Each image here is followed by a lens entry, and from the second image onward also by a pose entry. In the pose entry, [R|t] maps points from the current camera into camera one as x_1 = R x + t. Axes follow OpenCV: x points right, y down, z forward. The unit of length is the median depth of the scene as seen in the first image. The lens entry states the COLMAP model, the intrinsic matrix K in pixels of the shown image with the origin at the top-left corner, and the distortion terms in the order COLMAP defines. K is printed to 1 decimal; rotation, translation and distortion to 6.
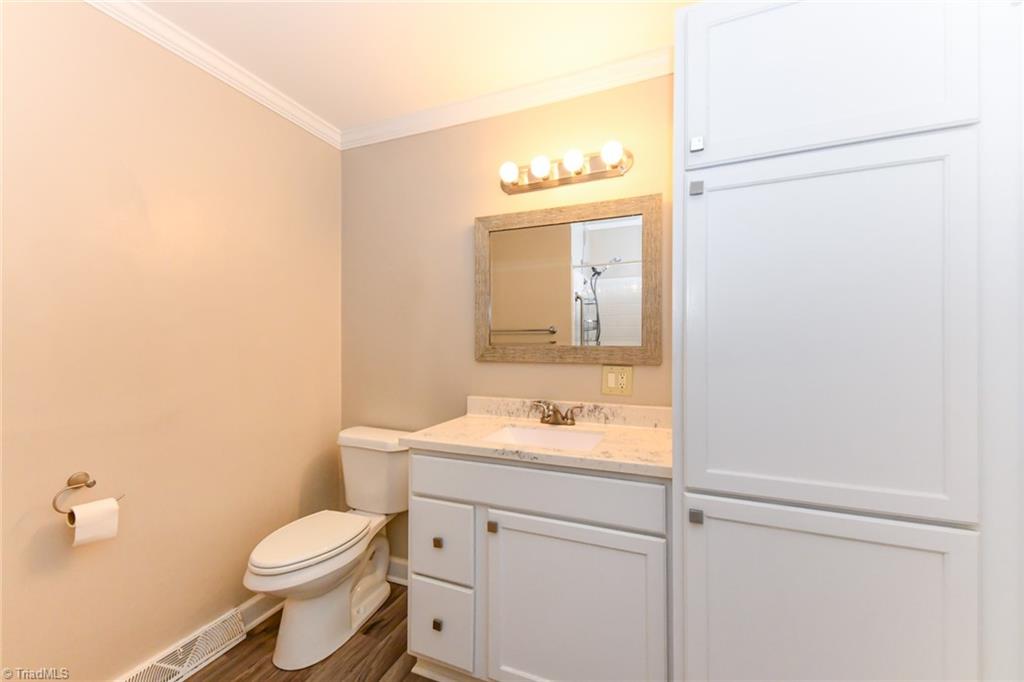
lens RADIAL K [[402.5, 0, 511.8], [0, 402.5, 344.5], [0, 0, 1]] dist [0.000358, 0.000014]
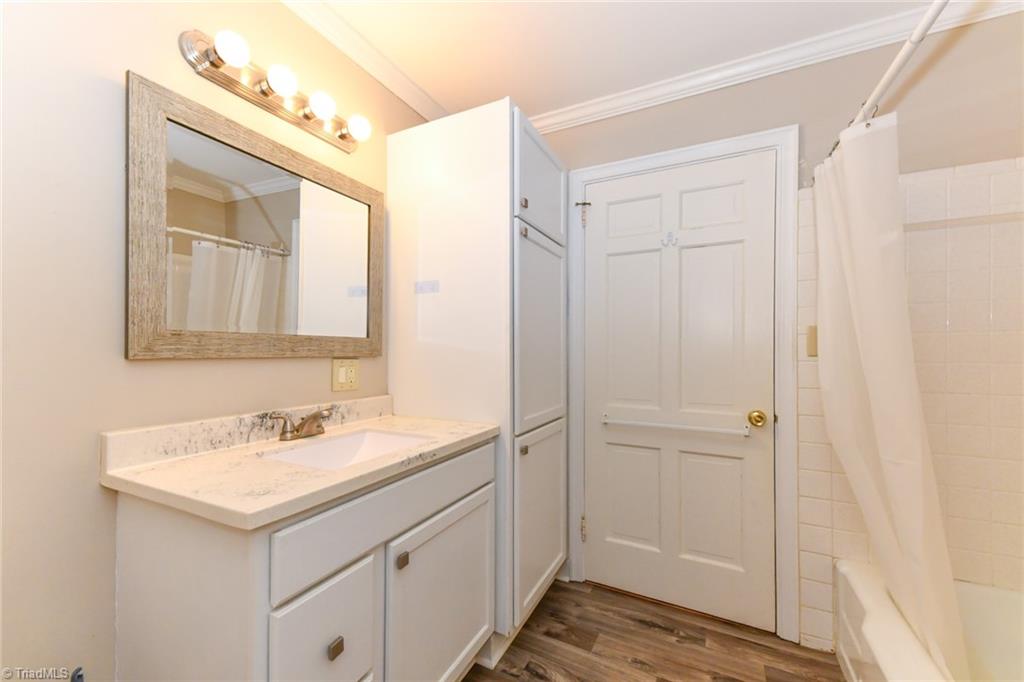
lens RADIAL K [[413.7, 0, 507.1], [0, 413.7, 346.9], [0, 0, 1]] dist [0.002122, 0.000087]
pose [[0.067591, 0.005805, 0.997696, -0.650302], [-0.010376, 0.999933, -0.005115, 0.027070], [-0.997659, -0.010006, 0.067647, 0.568479]]
